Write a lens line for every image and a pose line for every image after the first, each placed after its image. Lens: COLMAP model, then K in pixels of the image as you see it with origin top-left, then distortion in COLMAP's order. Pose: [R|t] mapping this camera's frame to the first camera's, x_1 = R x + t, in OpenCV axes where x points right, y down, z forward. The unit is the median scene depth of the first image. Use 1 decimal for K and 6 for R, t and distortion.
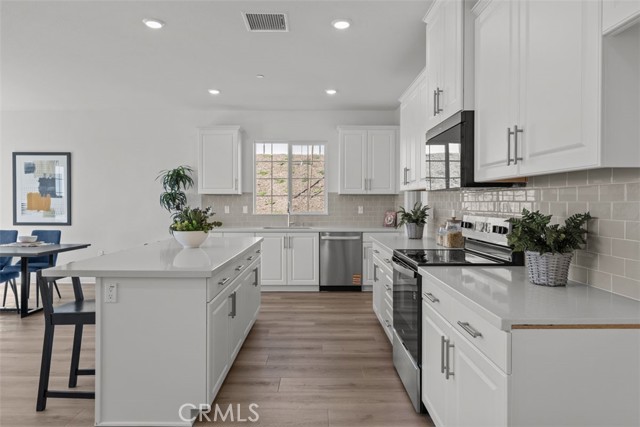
lens RADIAL K [[430.2, 0, 318.9], [0, 430.2, 211.9], [0, 0, 1]] dist [0.011397, 0.000824]
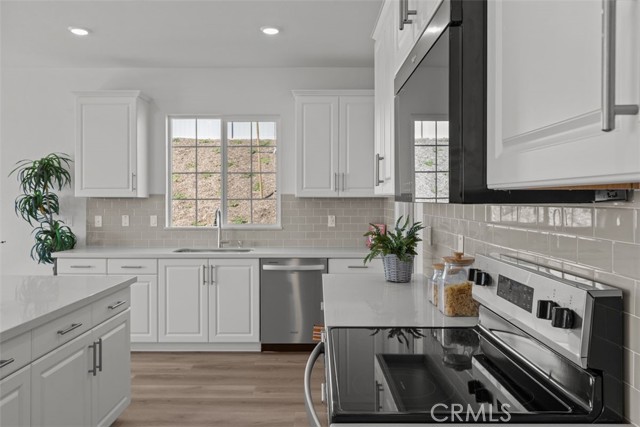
lens RADIAL K [[529.4, 0, 320.2], [0, 529.4, 208.7], [0, 0, 1]] dist [0.006121, -0.001405]
pose [[1.000000, -0.000213, -0.000109, 0.084806], [0.000212, 0.999977, -0.006802, -0.019211], [0.000111, 0.006802, 0.999977, 0.214385]]
